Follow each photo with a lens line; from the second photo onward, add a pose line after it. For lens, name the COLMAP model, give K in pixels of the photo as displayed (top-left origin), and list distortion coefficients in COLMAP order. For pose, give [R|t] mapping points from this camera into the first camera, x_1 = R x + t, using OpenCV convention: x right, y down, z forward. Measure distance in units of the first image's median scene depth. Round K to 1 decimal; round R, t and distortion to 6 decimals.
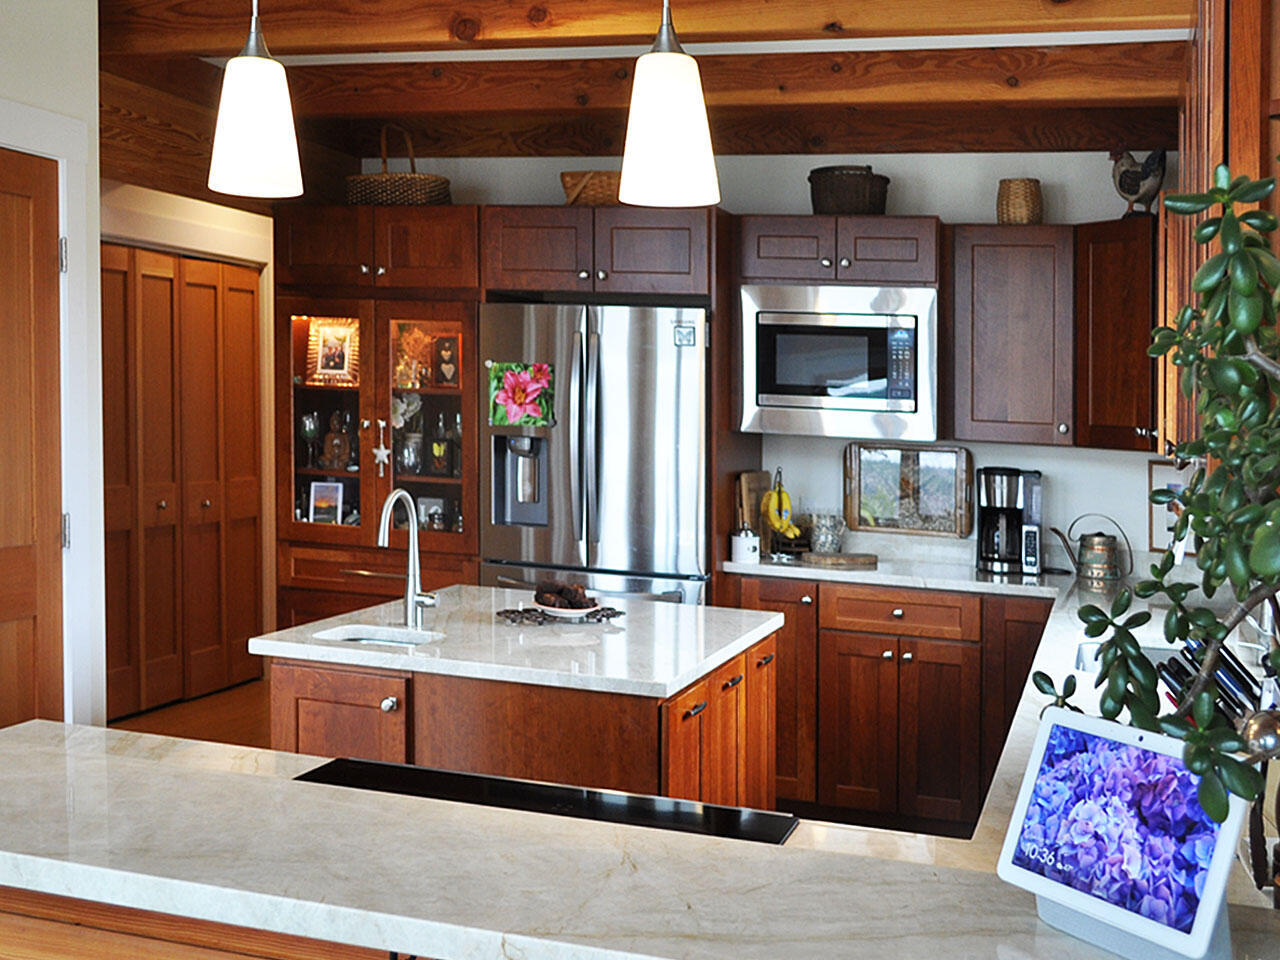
lens RADIAL K [[1448.9, 0, 640.0], [0, 1448.9, 480.0], [0, 0, 1]] dist [-0.002303, 0.028697]
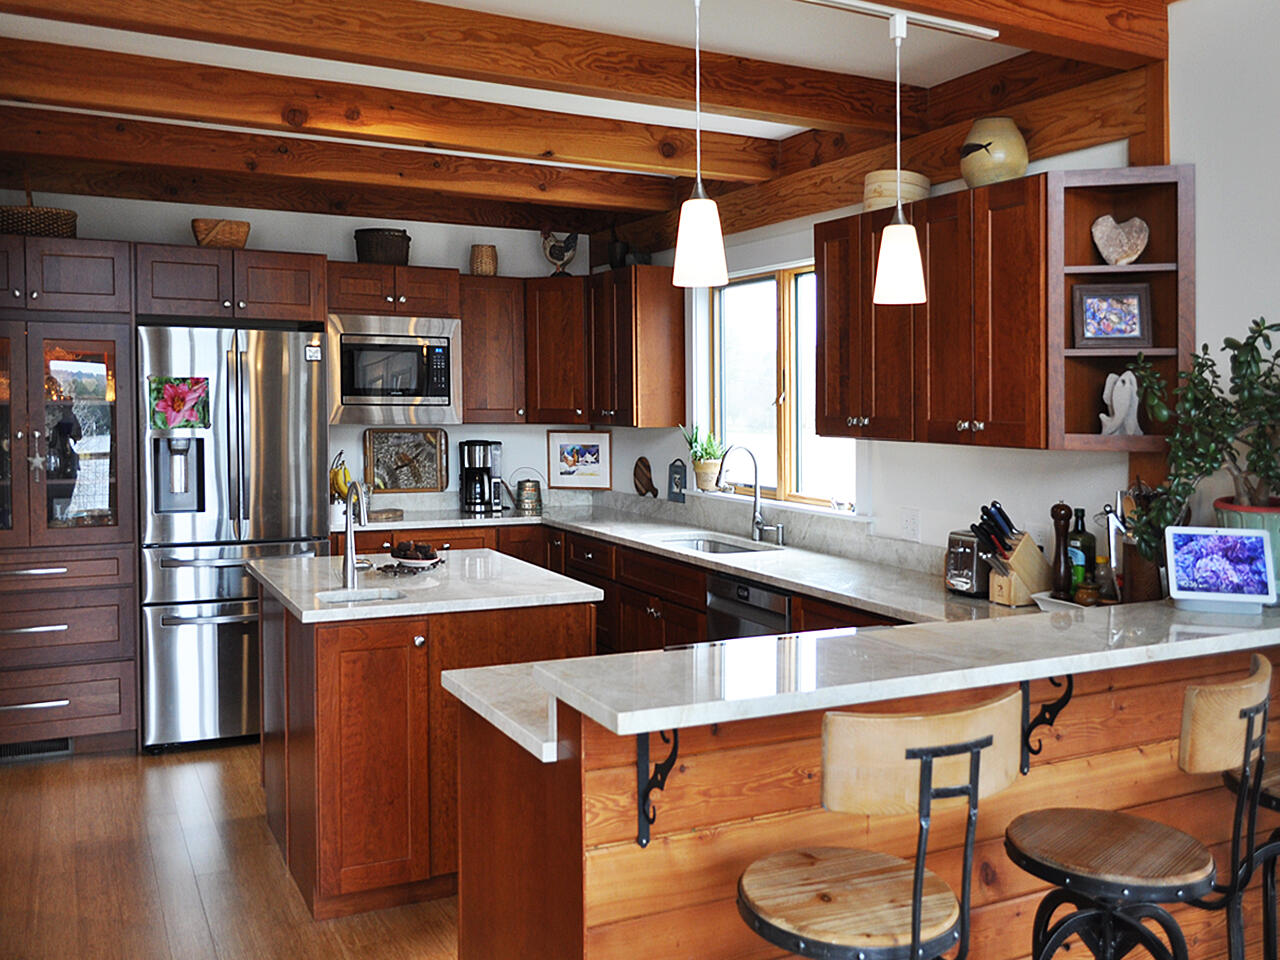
lens RADIAL K [[1137.3, 0, 639.8], [0, 1137.3, 445.7], [0, 0, 1]] dist [-0.003907, 0.005400]
pose [[0.712538, -0.063071, 0.698793, -0.466530], [0.062918, 0.997683, 0.025893, -0.024154], [-0.698806, 0.025517, 0.714856, 0.066885]]
